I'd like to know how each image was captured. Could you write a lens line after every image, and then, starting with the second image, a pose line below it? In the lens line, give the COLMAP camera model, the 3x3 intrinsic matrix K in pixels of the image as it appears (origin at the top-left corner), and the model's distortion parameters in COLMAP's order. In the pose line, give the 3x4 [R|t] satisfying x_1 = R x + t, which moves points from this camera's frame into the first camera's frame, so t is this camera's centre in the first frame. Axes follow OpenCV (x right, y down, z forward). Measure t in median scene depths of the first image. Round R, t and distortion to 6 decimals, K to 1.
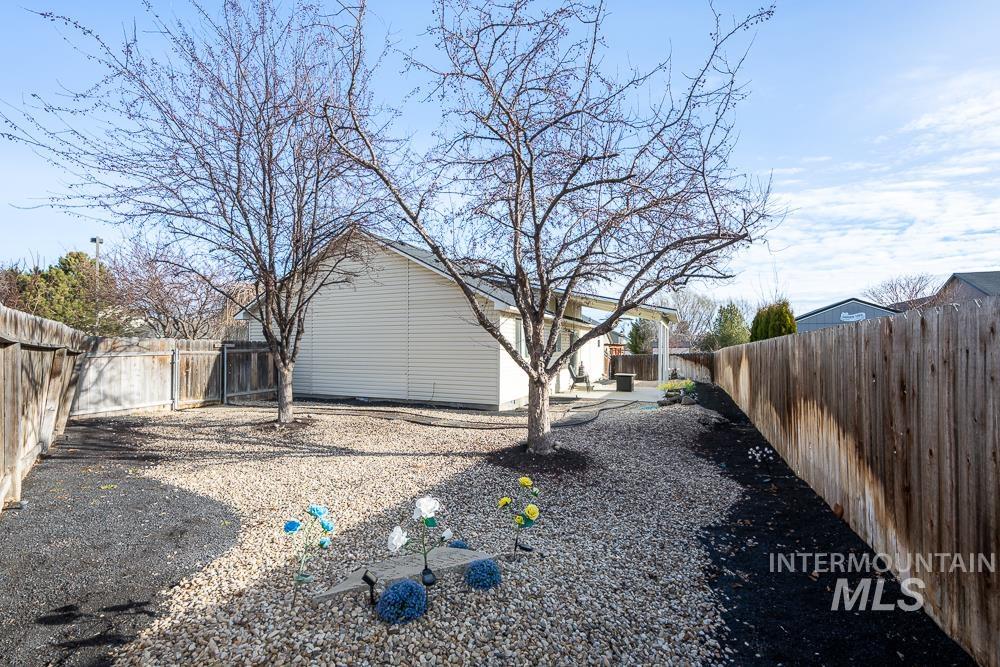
lens RADIAL K [[435.9, 0, 500.0], [0, 435.9, 333.5], [0, 0, 1]] dist [0.000431, 0.000013]
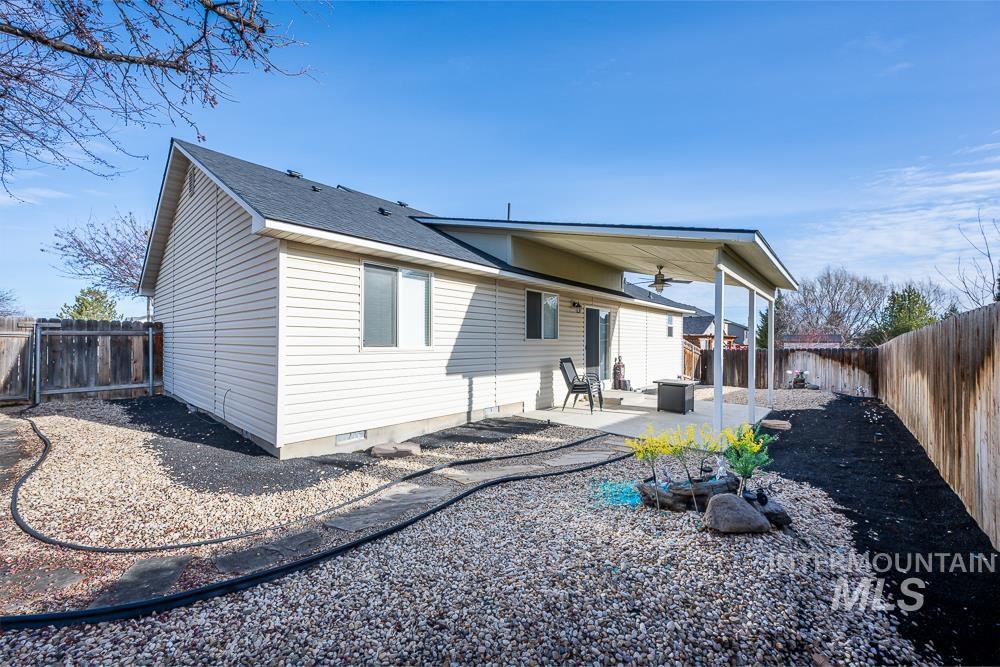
lens RADIAL K [[392.6, 0, 500.0], [0, 392.6, 333.5], [0, 0, 1]] dist [-0.001221, -0.000128]
pose [[0.949763, -0.000820, -0.312970, 0.238312], [0.002311, 0.999988, 0.004394, 0.031602], [0.312963, -0.004897, 0.949753, 0.469328]]
